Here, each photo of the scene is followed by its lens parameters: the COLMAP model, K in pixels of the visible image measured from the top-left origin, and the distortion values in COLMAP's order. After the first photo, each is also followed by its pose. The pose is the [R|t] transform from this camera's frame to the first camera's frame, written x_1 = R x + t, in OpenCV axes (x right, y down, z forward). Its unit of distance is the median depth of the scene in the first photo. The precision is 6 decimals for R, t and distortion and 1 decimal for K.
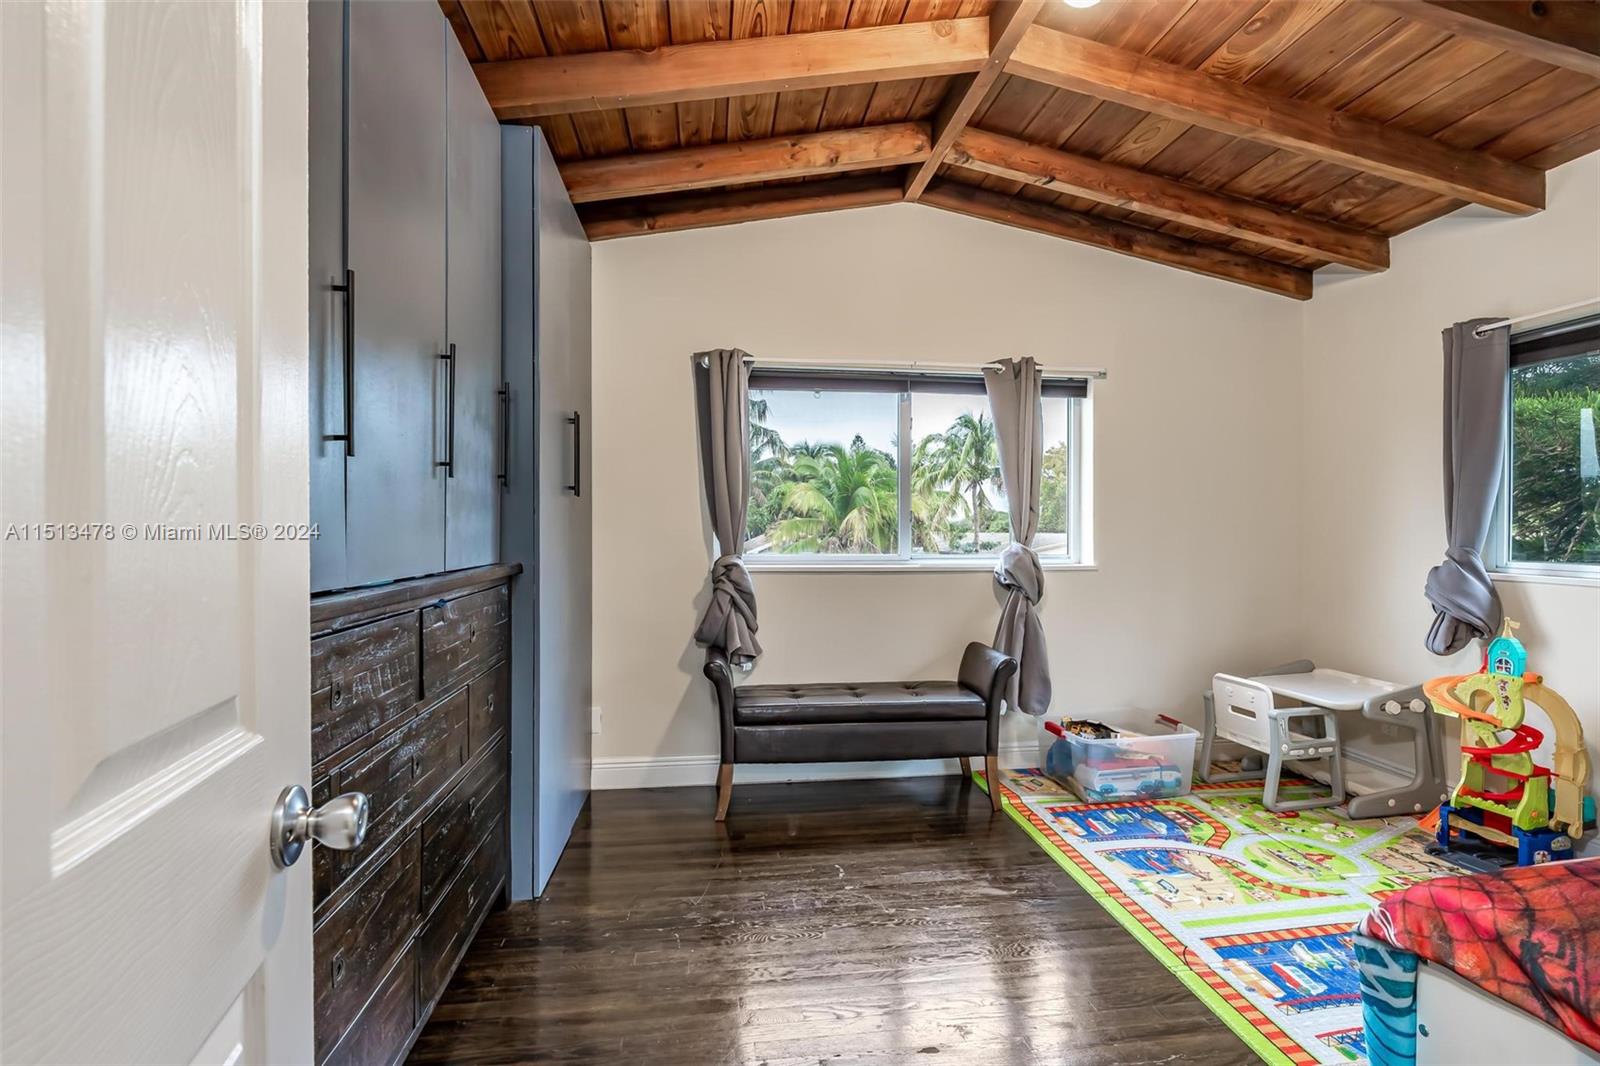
lens RADIAL K [[724.4, 0, 803.8], [0, 724.4, 528.7], [0, 0, 1]] dist [0.004274, 0.000535]
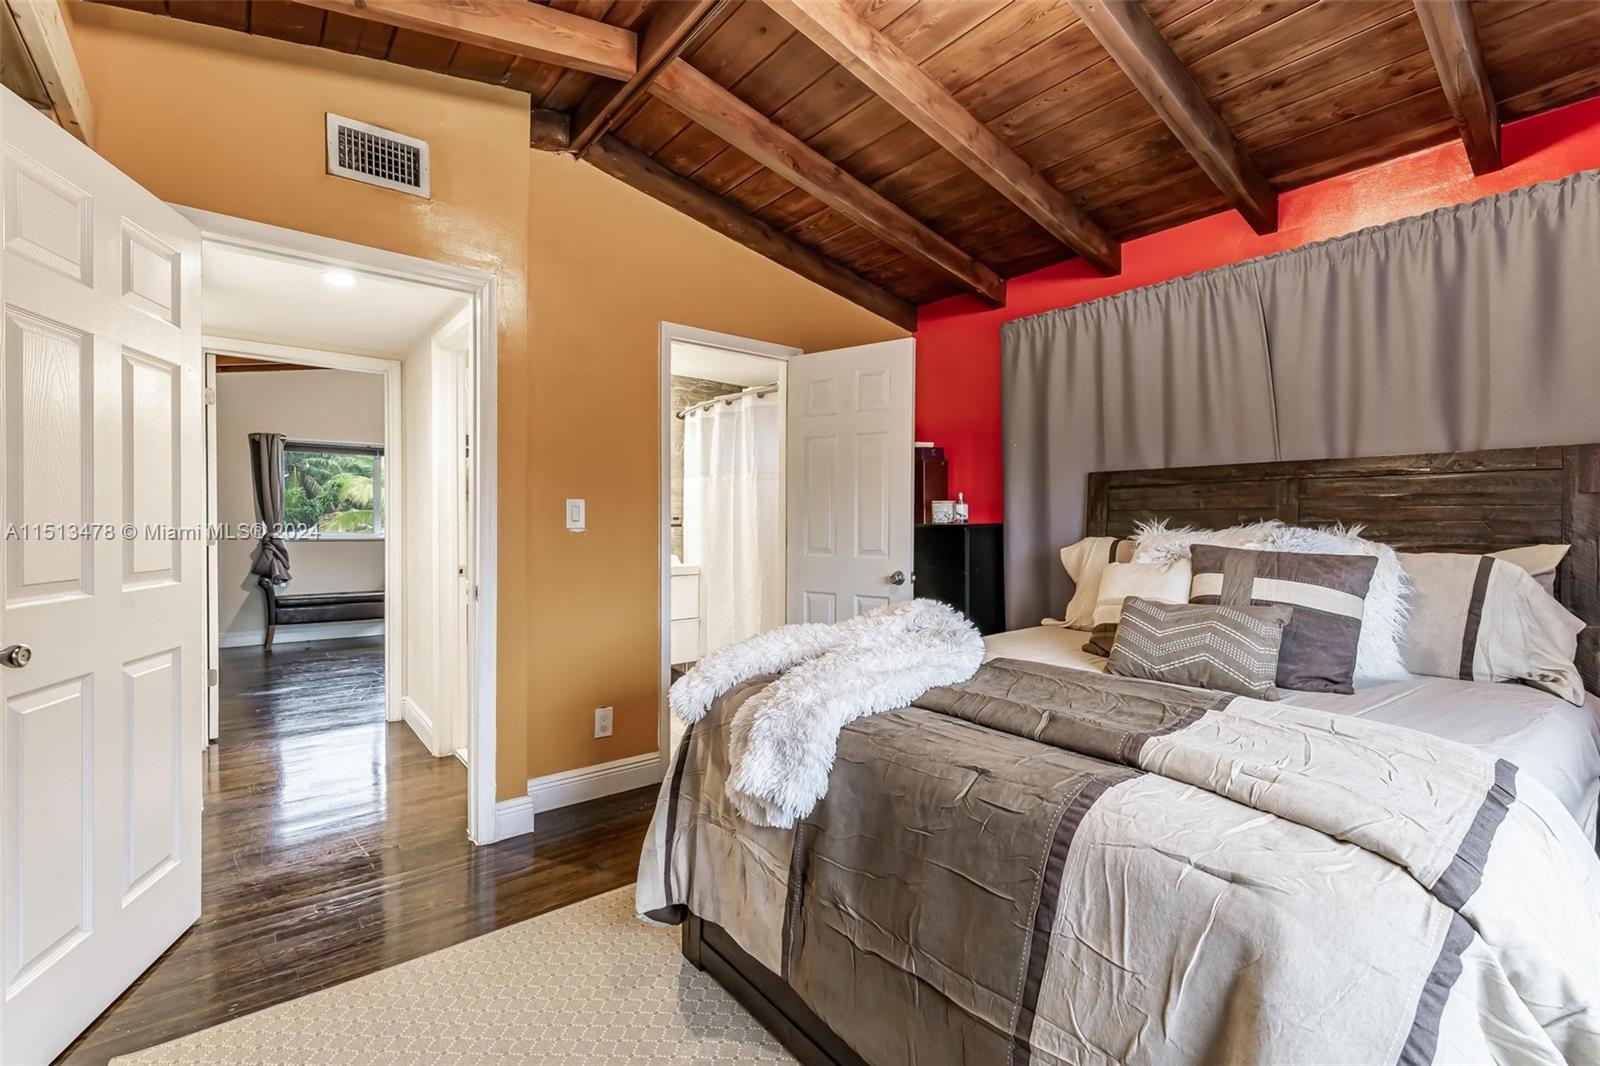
lens RADIAL K [[695.3, 0, 807.8], [0, 695.3, 527.6], [0, 0, 1]] dist [0.000385, -0.000855]
pose [[0.850612, -0.001571, 0.525792, 0.153643], [-0.003229, 0.999961, 0.008211, 0.003282], [-0.525784, -0.008682, 0.850574, -1.492377]]
